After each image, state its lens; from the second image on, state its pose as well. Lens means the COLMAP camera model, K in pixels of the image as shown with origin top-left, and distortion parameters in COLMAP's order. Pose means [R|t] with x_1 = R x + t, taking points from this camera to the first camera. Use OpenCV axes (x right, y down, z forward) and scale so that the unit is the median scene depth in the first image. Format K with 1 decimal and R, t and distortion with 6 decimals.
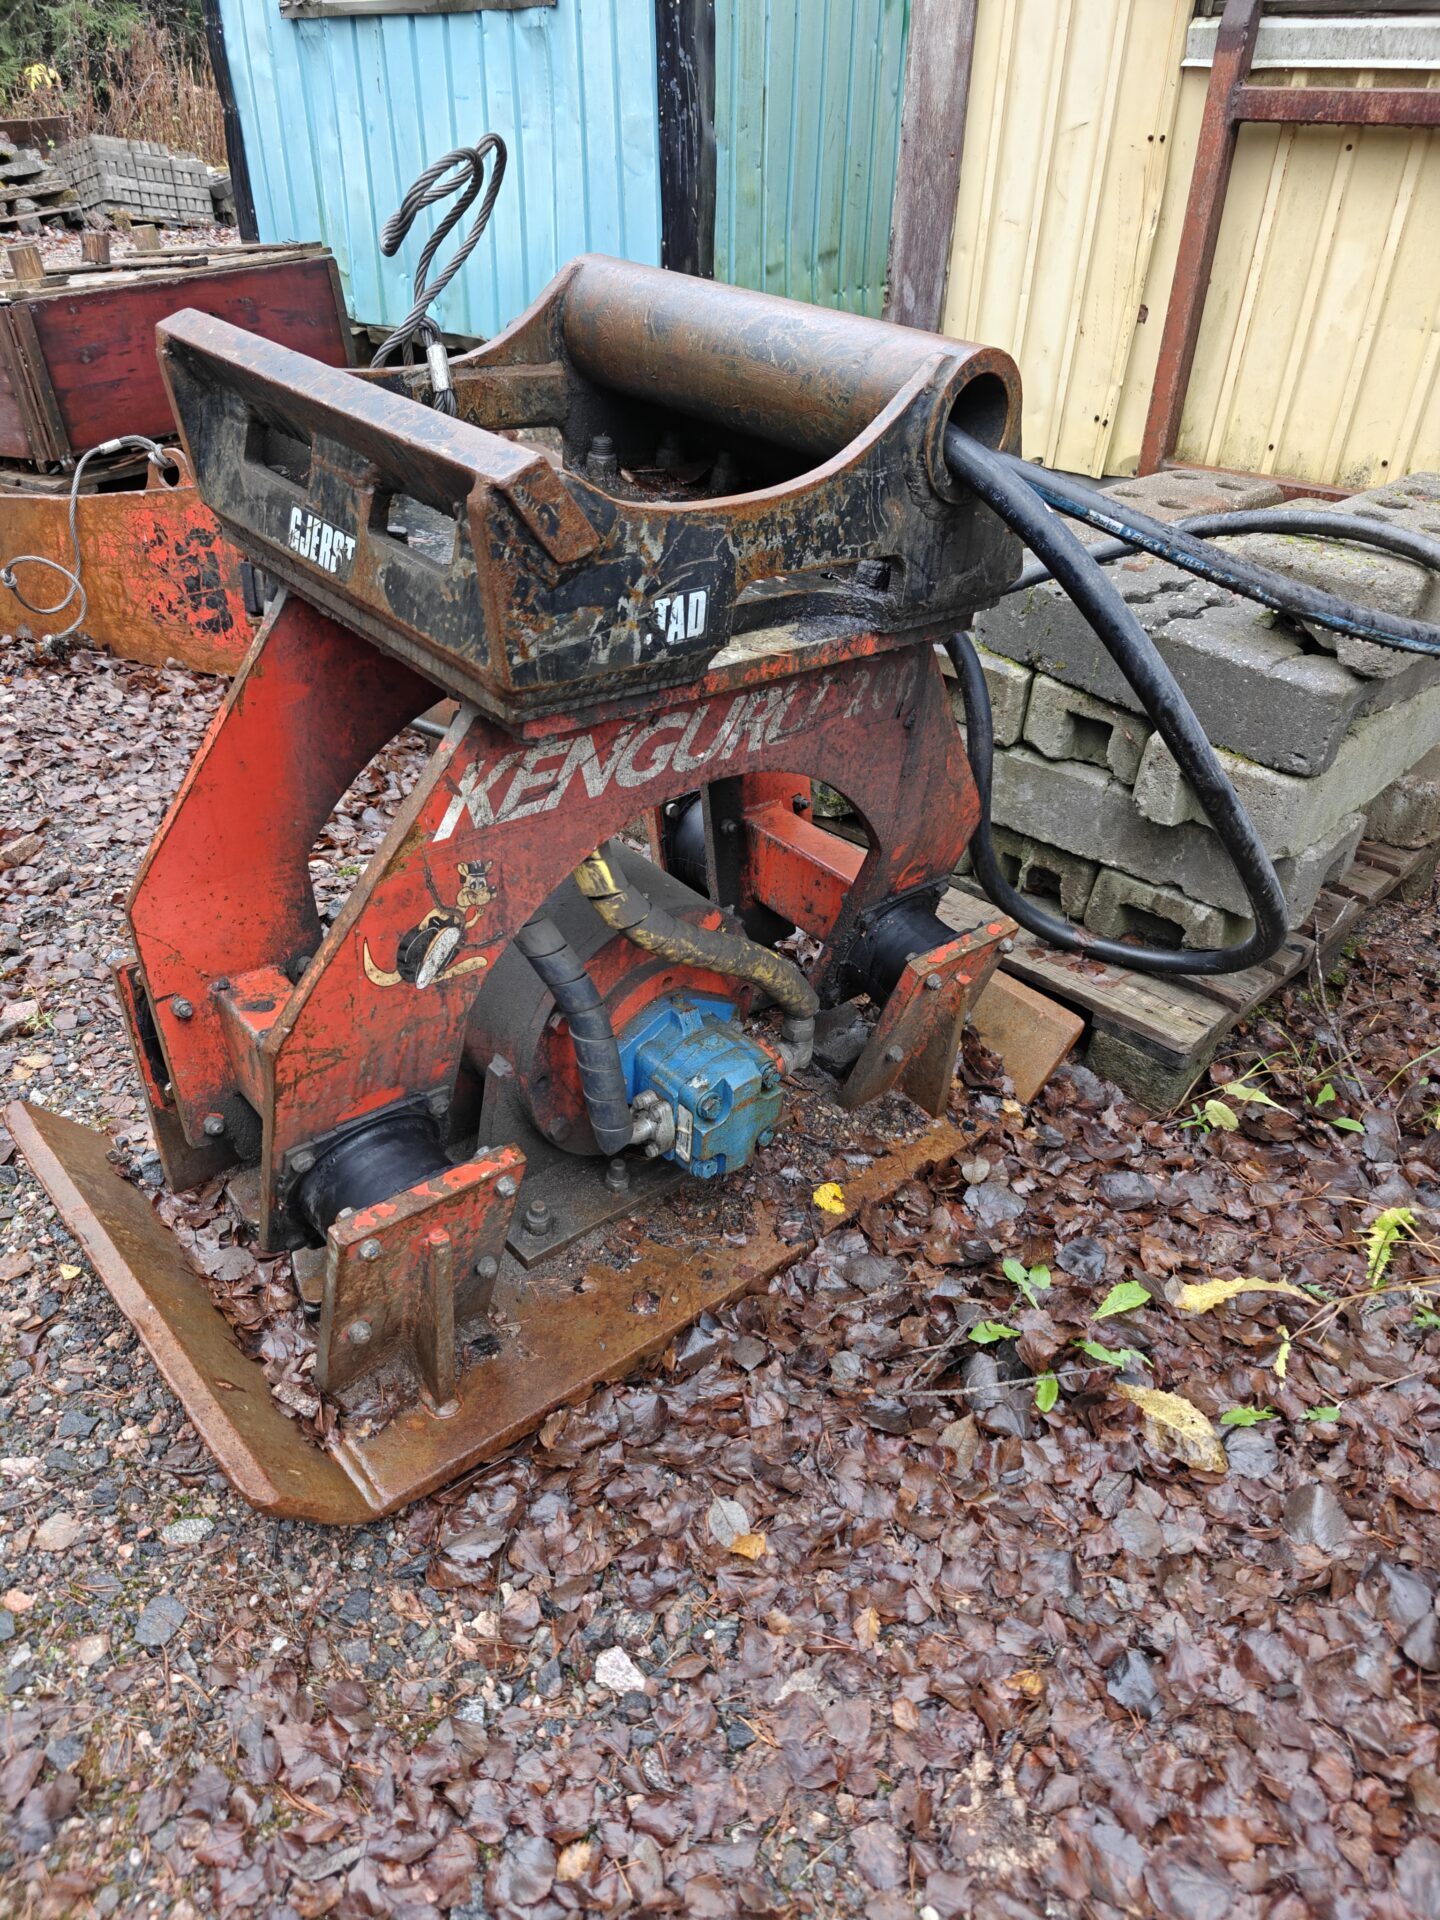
lens RADIAL K [[1309.8, 0, 703.8], [0, 1309.8, 953.4], [0, 0, 1]] dist [0.035254, -0.040713]
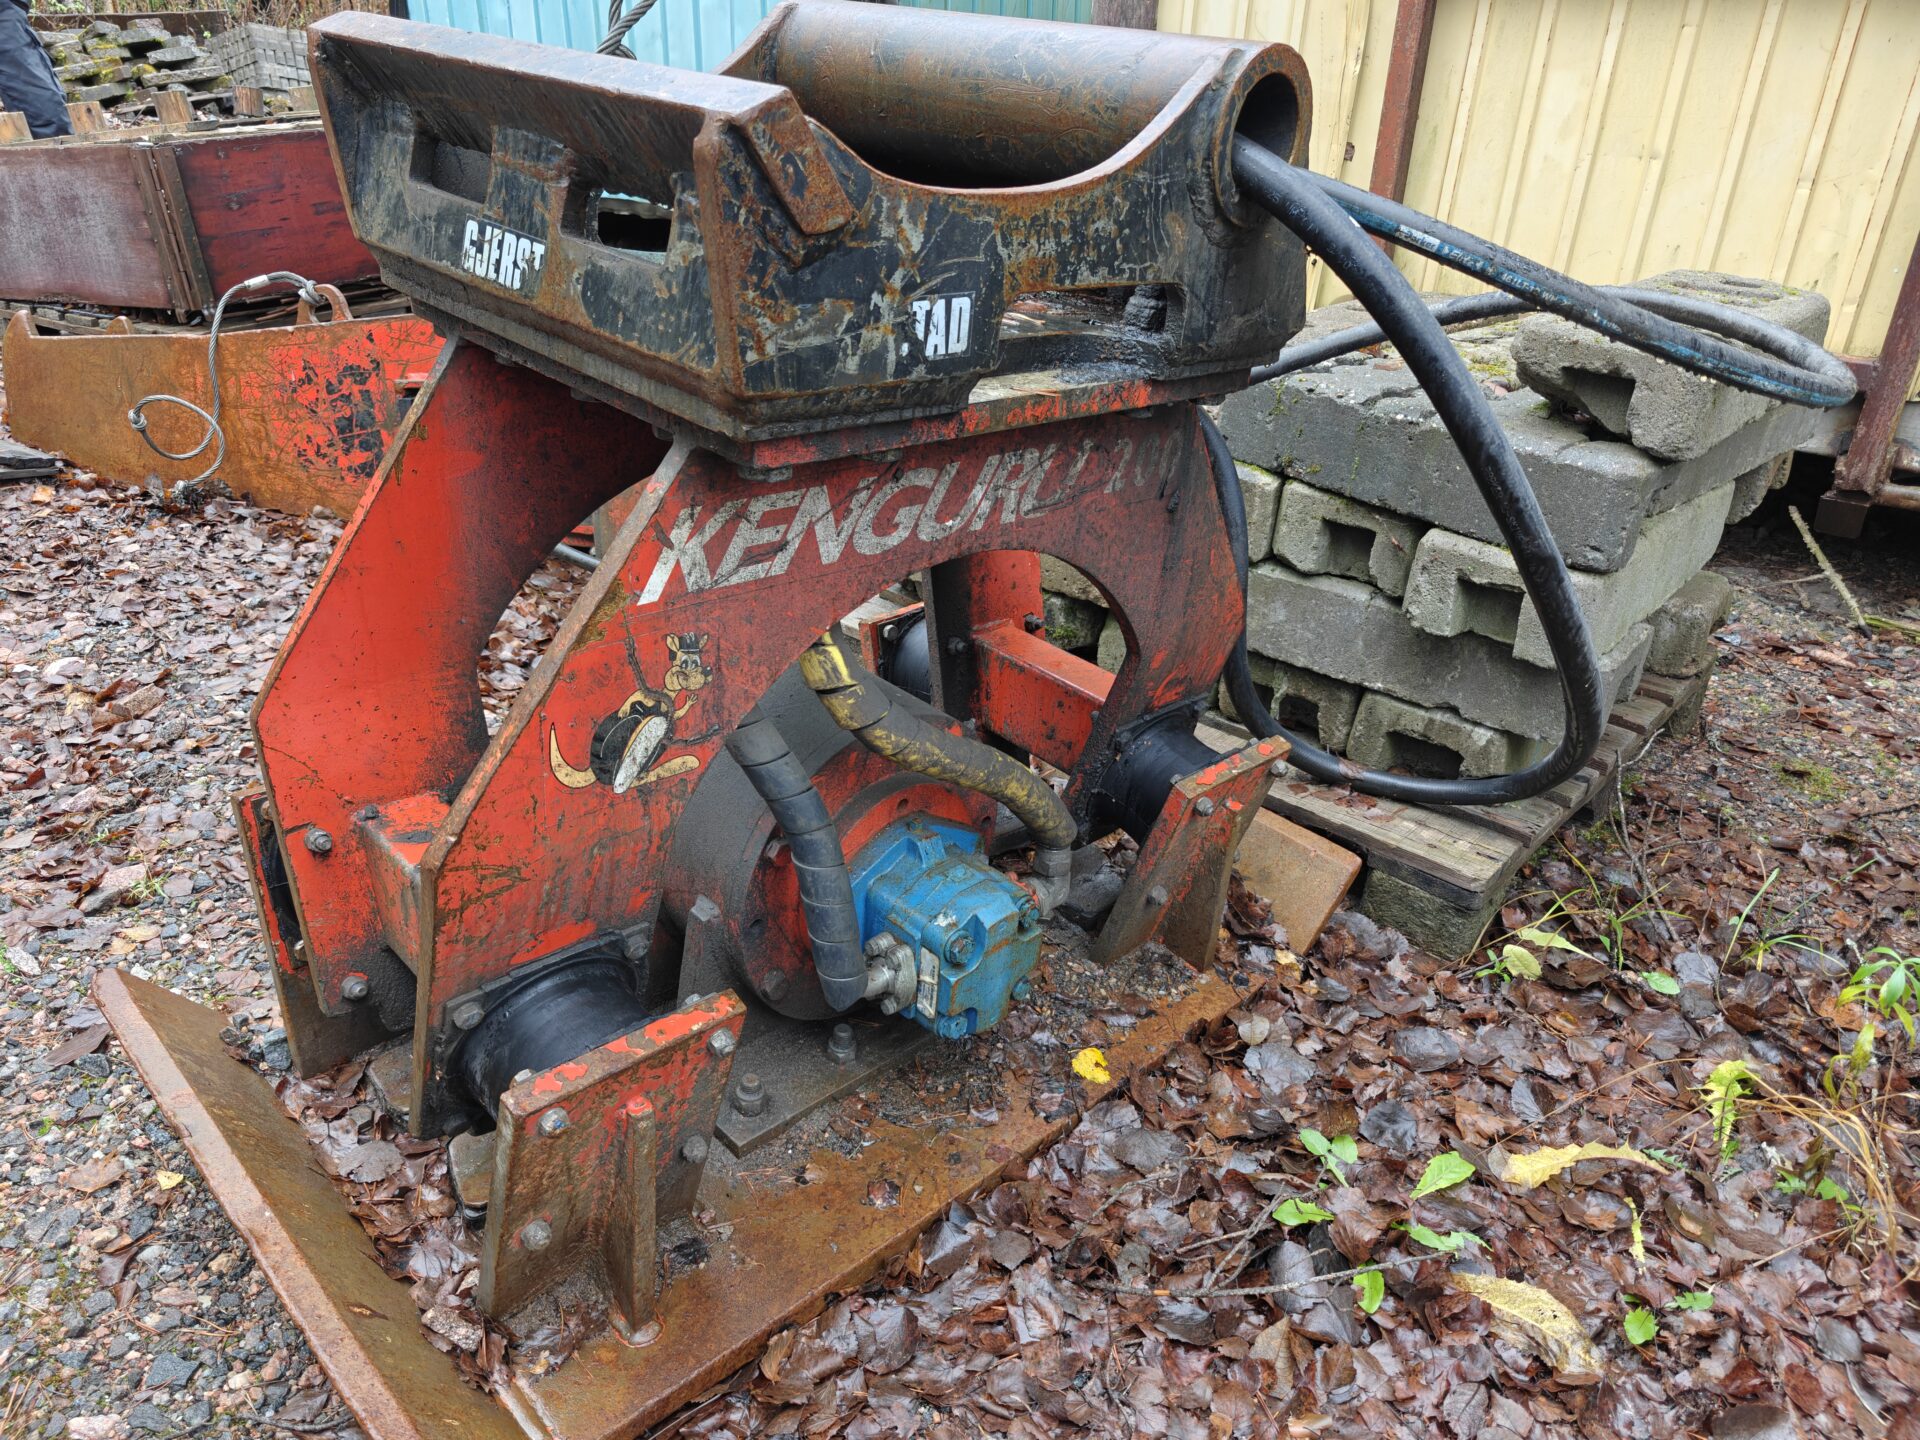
lens RADIAL K [[1348.7, 0, 946.2], [0, 1348.7, 726.7], [0, 0, 1]] dist [0.039125, -0.046086]
pose [[0.998515, -0.014984, 0.052378, -0.047201], [0.020048, 0.995031, -0.097529, 0.060006], [-0.050656, 0.098434, 0.993853, 0.127381]]
